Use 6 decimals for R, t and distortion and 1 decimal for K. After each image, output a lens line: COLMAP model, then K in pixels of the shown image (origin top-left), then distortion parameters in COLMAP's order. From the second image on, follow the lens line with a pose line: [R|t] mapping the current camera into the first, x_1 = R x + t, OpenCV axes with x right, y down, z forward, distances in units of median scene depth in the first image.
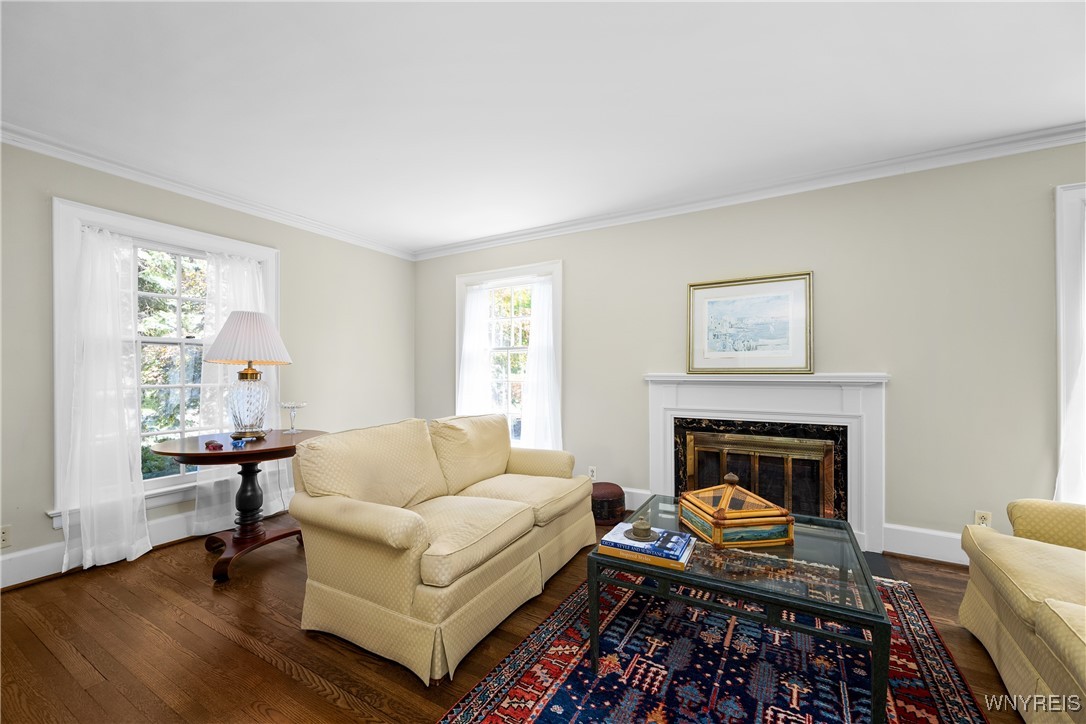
lens RADIAL K [[428.9, 0, 549.7], [0, 428.9, 362.2], [0, 0, 1]] dist [0.000185, -0.000201]
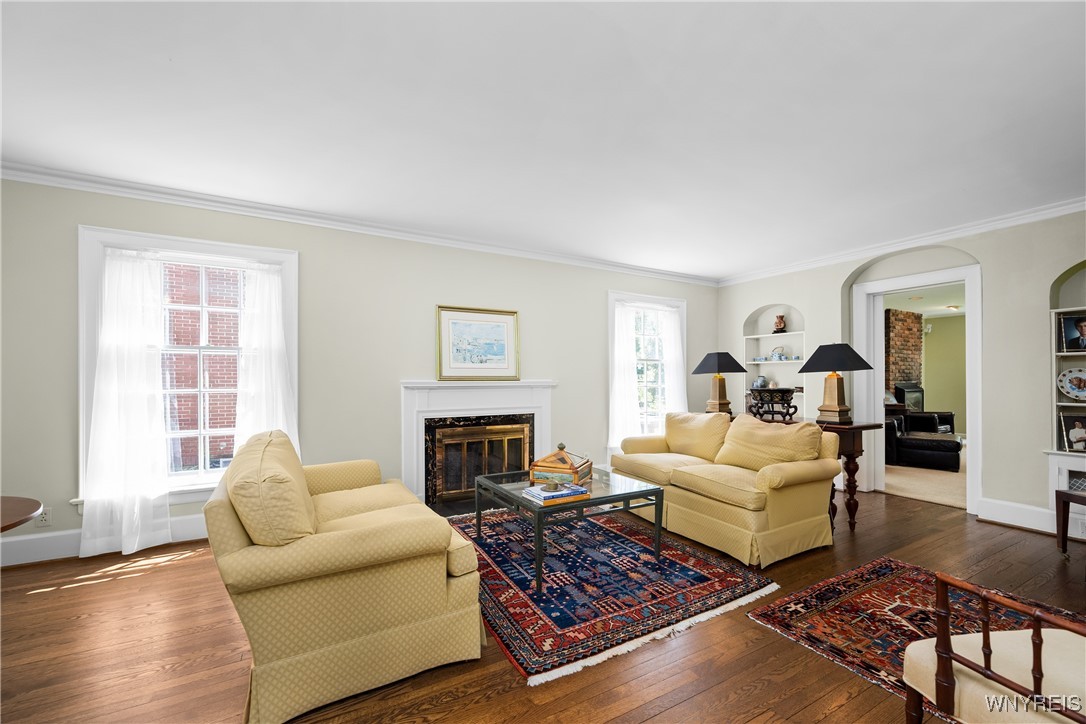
lens RADIAL K [[428.9, 0, 549.7], [0, 428.9, 362.2], [0, 0, 1]] dist [0.000185, -0.000201]
pose [[0.516879, 0.033756, 0.855393, -0.567787], [-0.019870, 0.999426, -0.027434, 0.002742], [-0.855828, -0.002817, 0.517253, 0.125846]]
